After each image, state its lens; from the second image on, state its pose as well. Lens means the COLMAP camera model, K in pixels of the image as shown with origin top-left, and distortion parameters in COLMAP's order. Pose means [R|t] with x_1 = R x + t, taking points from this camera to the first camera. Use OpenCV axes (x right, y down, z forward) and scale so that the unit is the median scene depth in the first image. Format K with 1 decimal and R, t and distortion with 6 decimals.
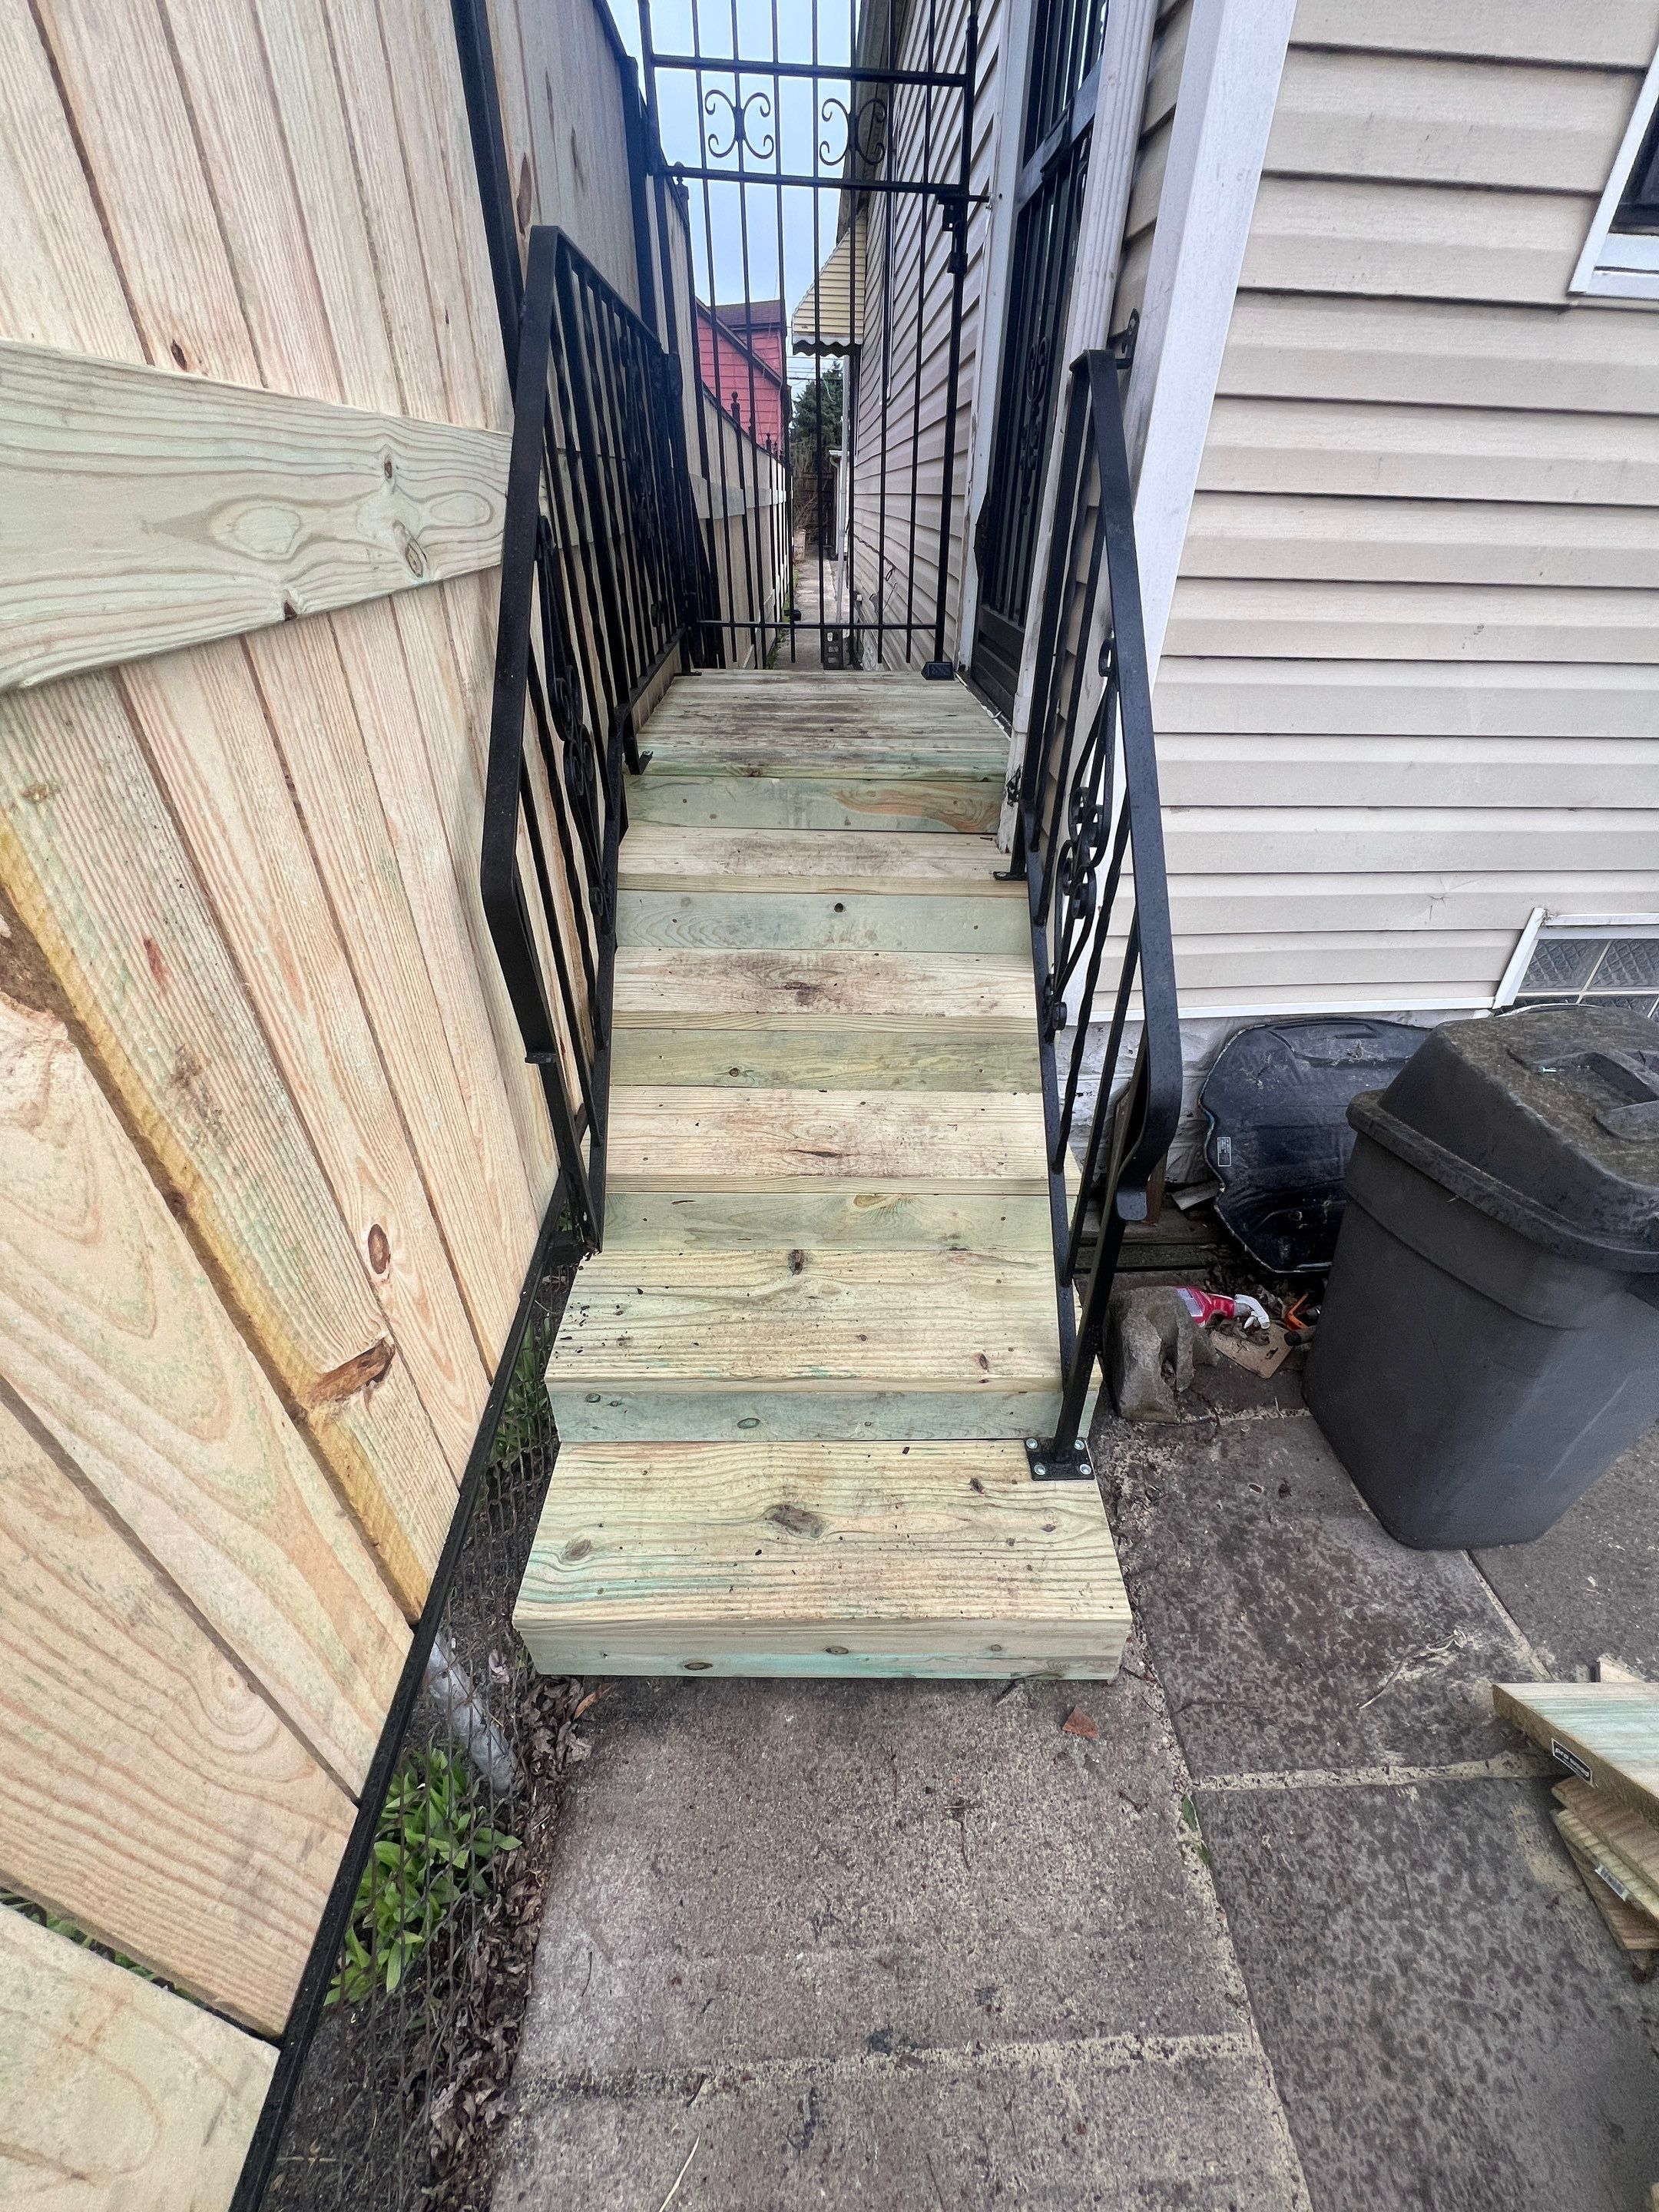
lens RADIAL K [[890.5, 0, 843.5], [0, 890.5, 1109.6], [0, 0, 1]] dist [0.000255, 0.000160]
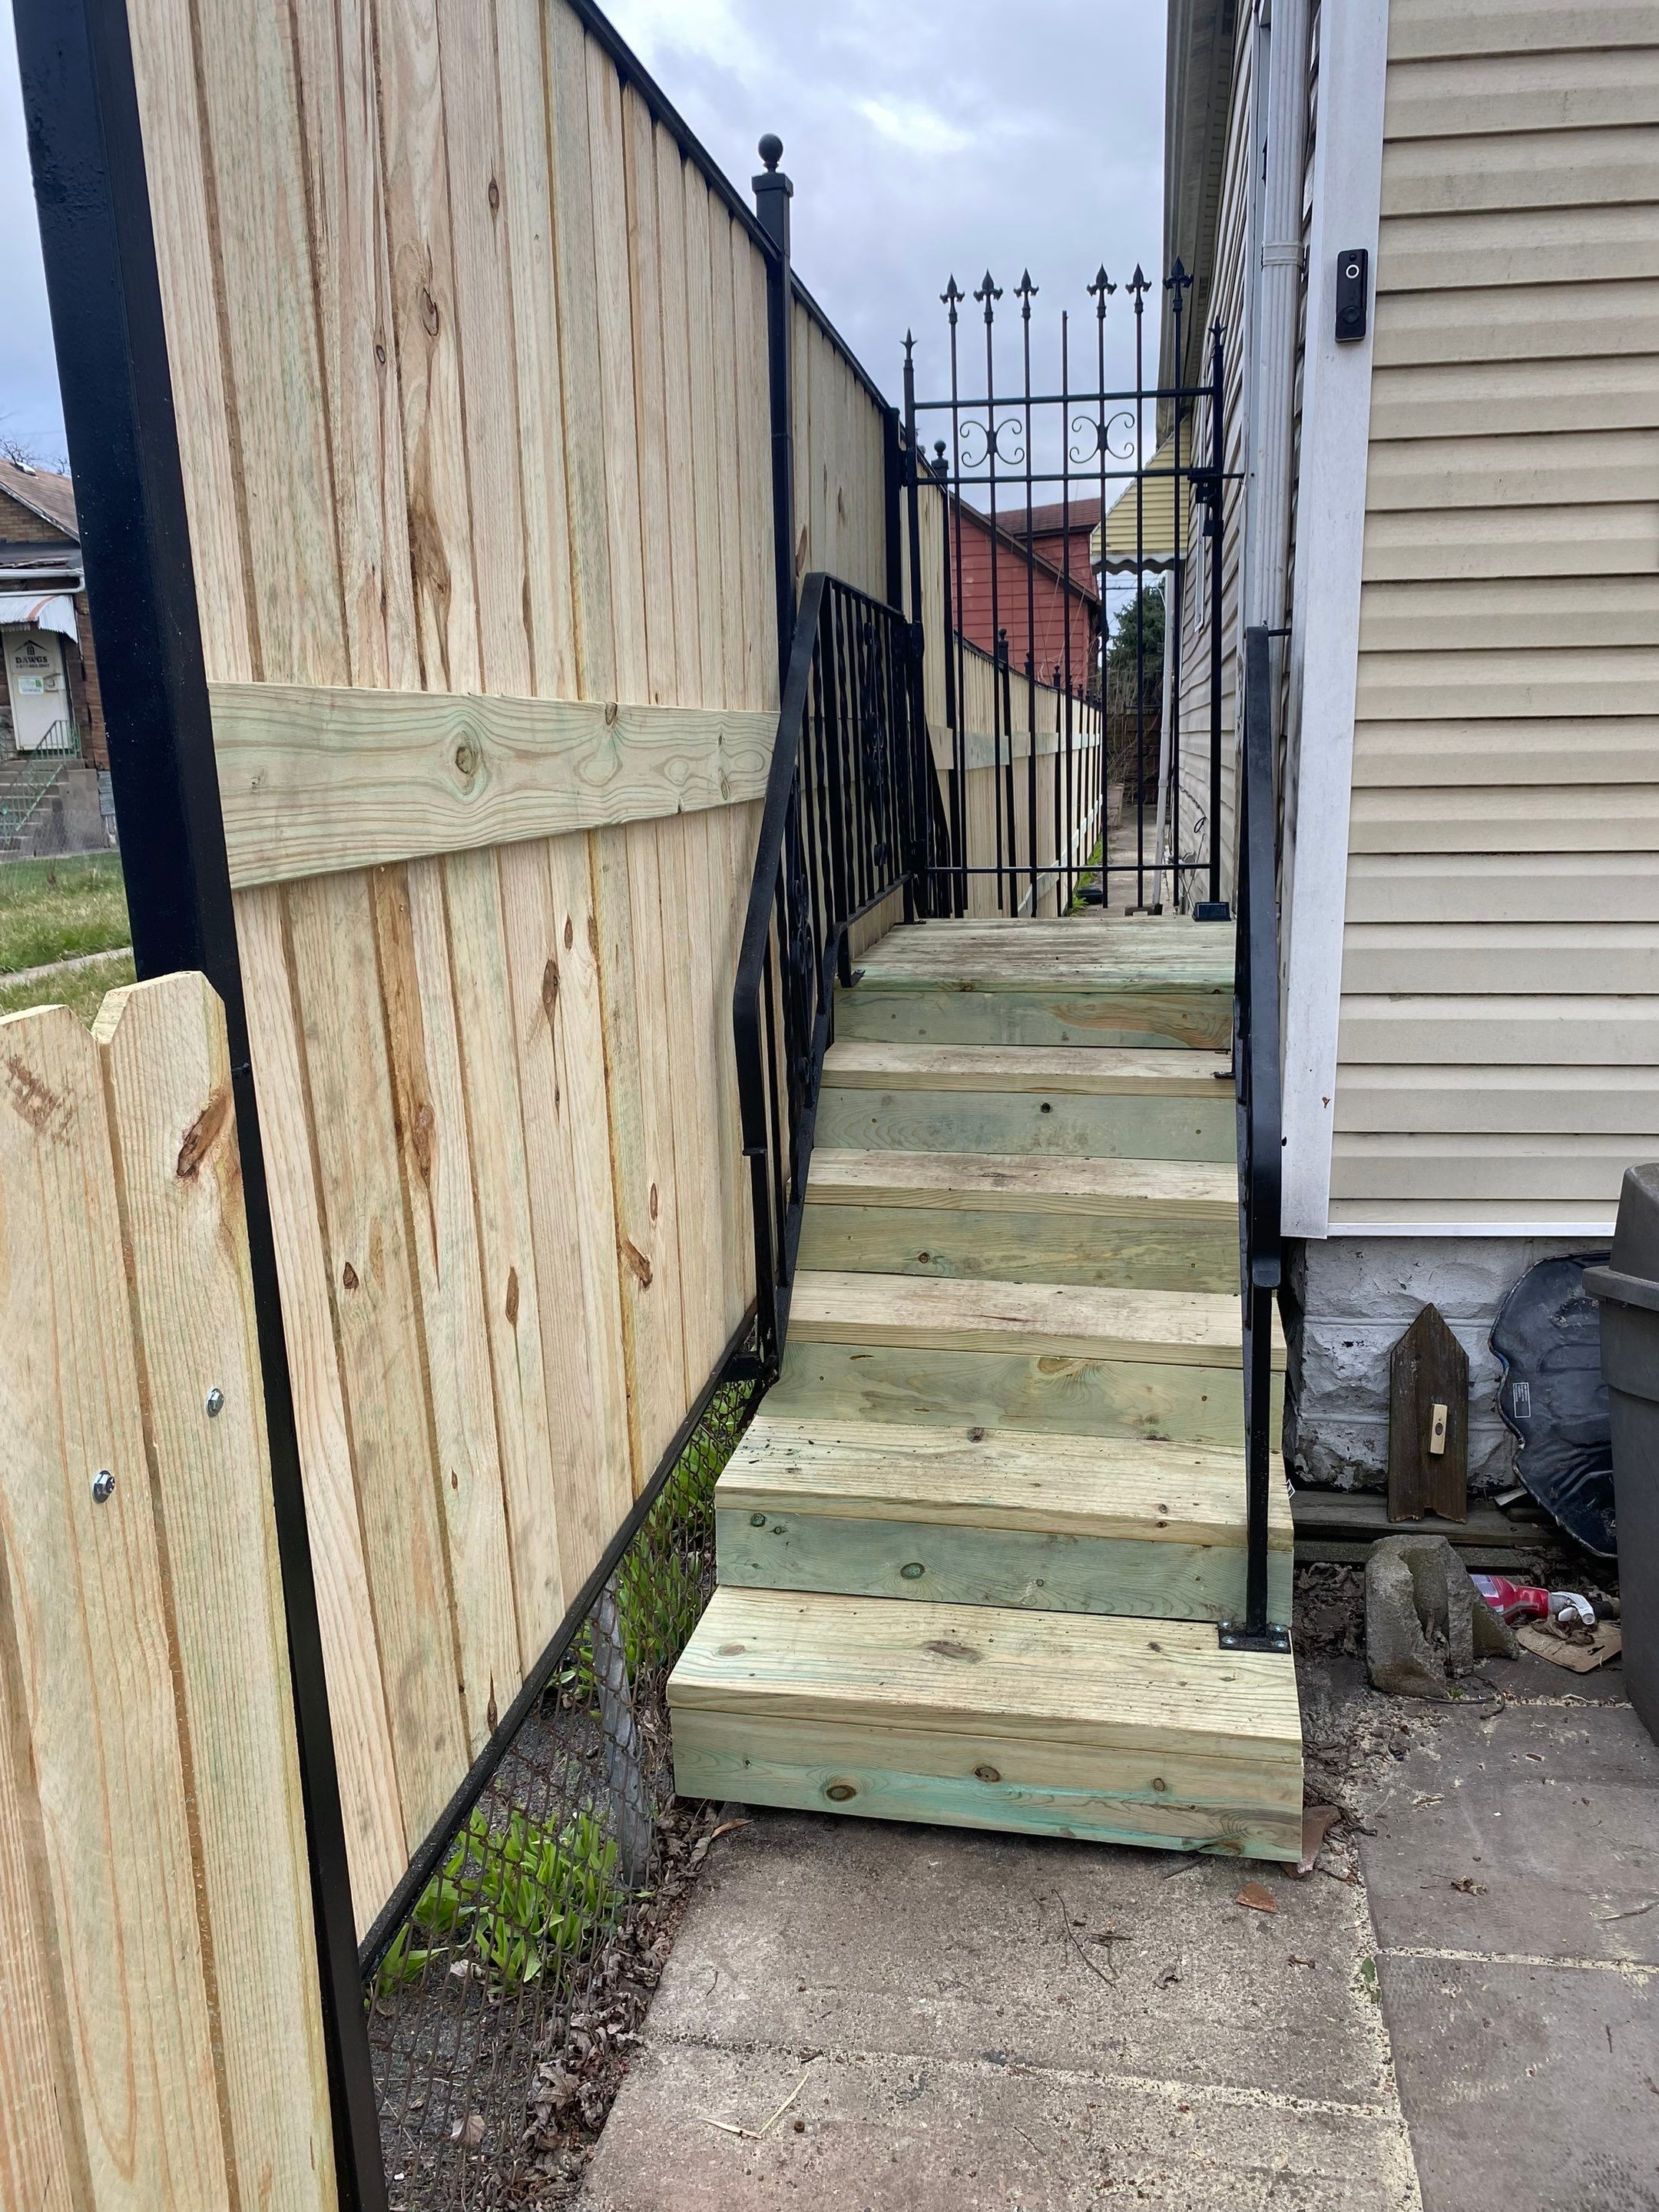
lens RADIAL K [[1719.4, 0, 829.5], [0, 1719.4, 1106.0], [0, 0, 1]] dist [0.155789, -0.349854]
pose [[0.977510, 0.002648, -0.210874, 0.182230], [-0.084048, 0.921971, -0.378028, 0.562901], [0.193419, 0.387249, 0.901458, -0.812839]]
